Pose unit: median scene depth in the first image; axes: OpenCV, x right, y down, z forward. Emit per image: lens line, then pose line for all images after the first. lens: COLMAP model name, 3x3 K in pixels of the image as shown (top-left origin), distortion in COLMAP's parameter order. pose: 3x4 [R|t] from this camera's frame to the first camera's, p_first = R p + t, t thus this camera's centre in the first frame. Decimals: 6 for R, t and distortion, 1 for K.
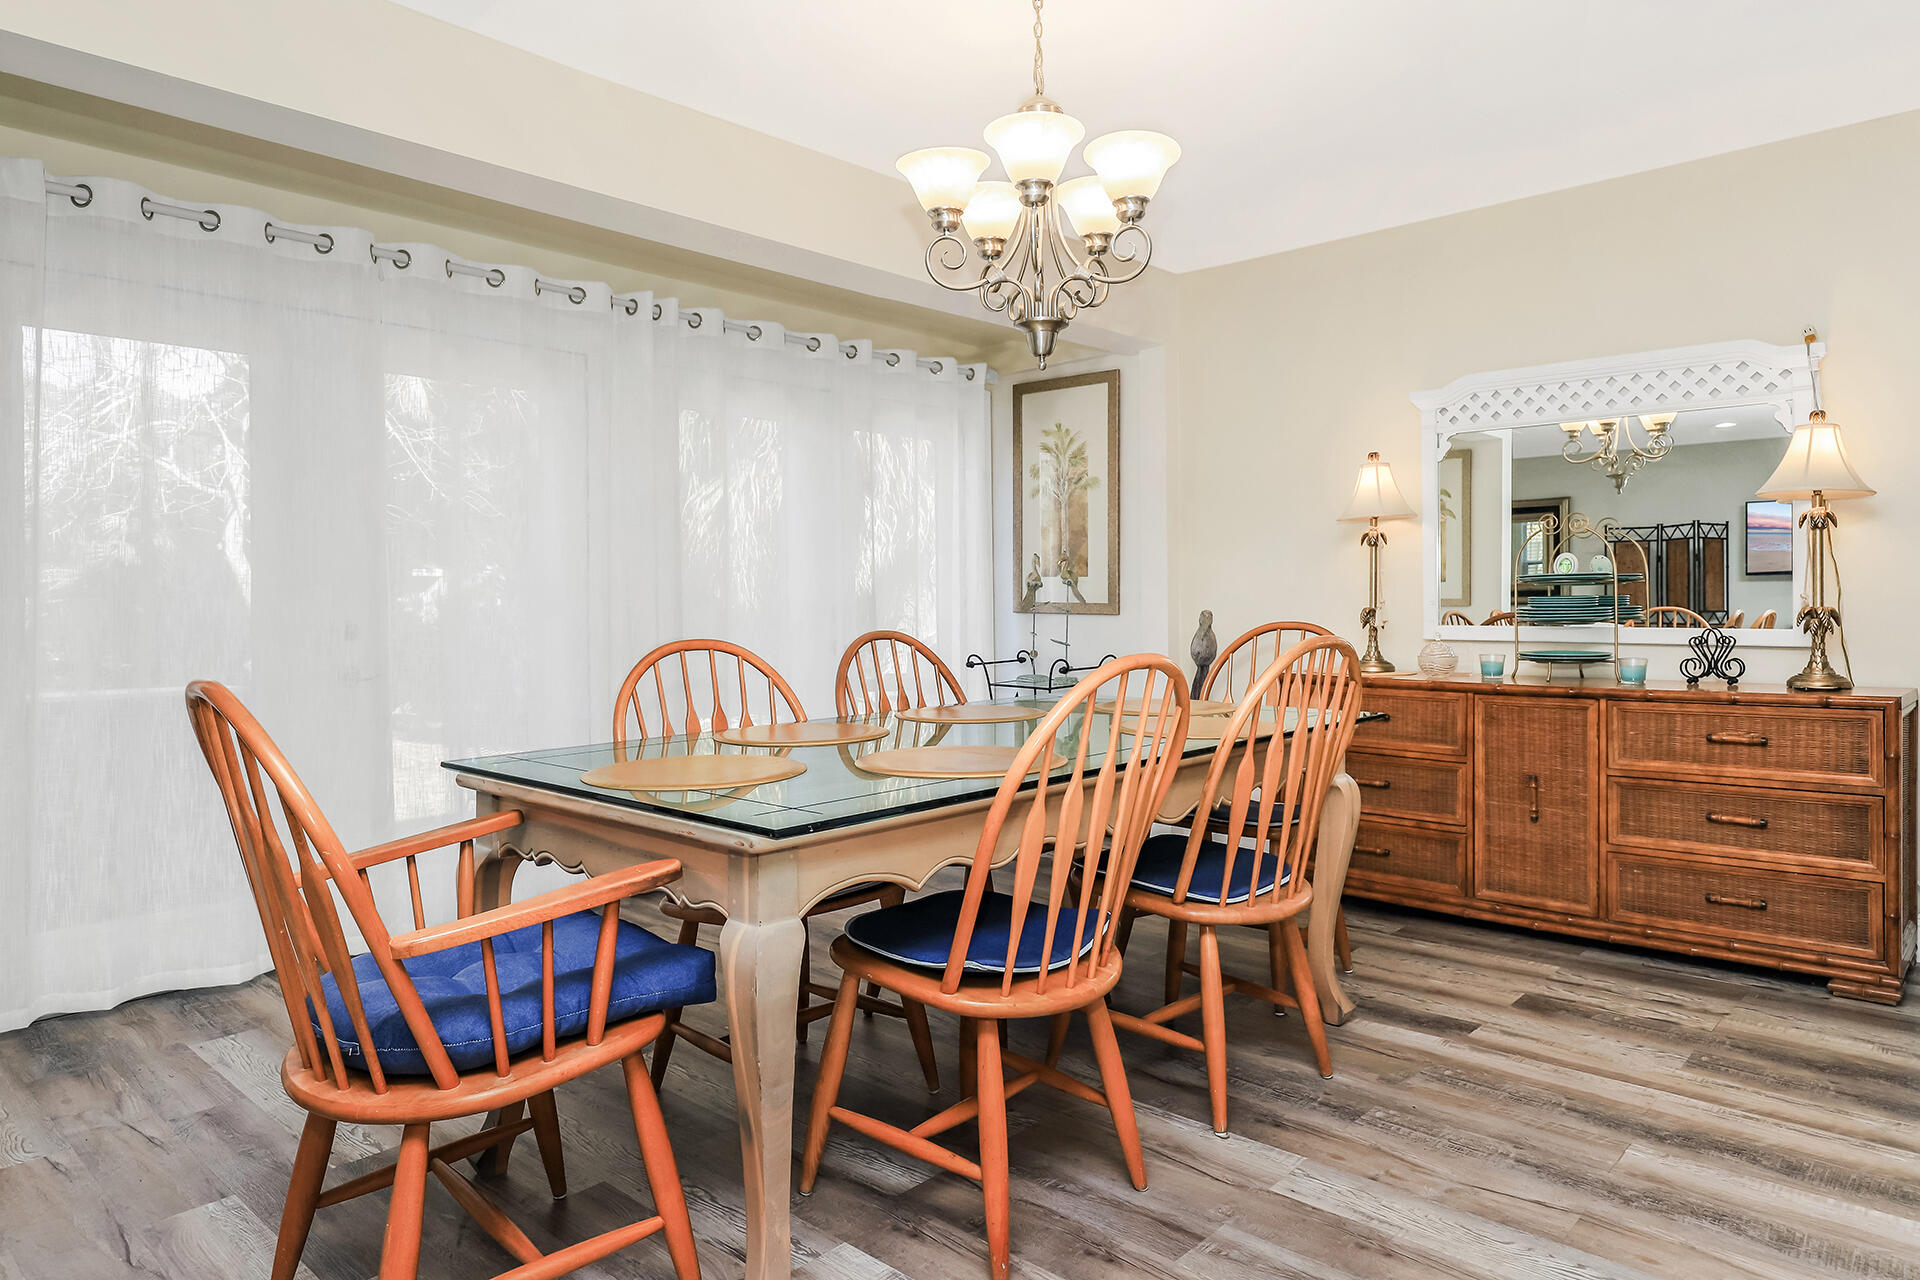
lens RADIAL K [[1119.6, 0, 958.0], [0, 1119.6, 602.1], [0, 0, 1]] dist [-0.001590, -0.000142]
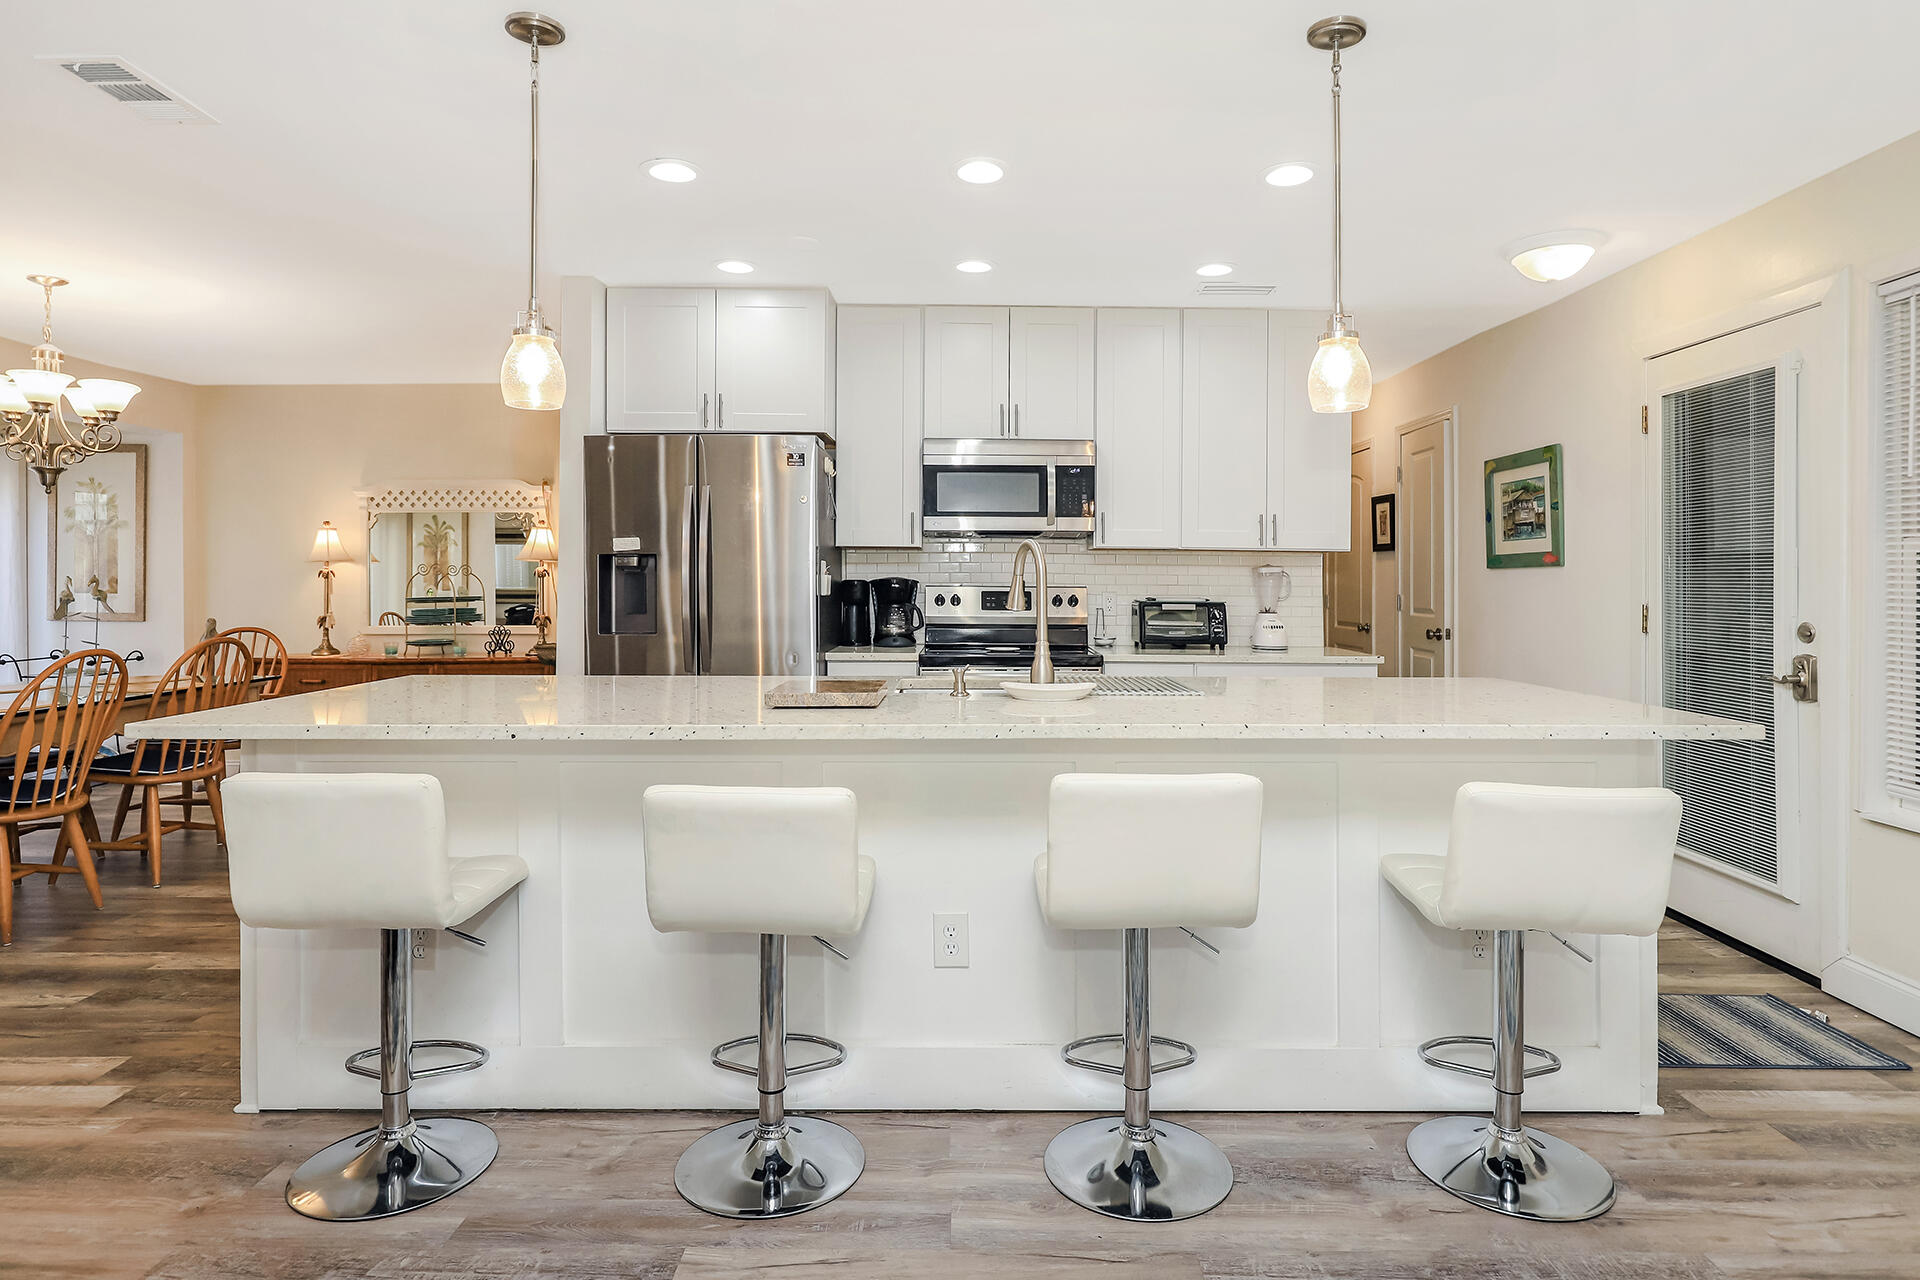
lens RADIAL K [[1066.1, 0, 954.7], [0, 1066.1, 580.4], [0, 0, 1]] dist [-0.010854, 0.001817]
pose [[0.743417, 0.008215, 0.668778, 0.014877], [-0.001807, 0.999946, -0.010274, -0.036400], [-0.668826, 0.006429, 0.743392, -0.871716]]
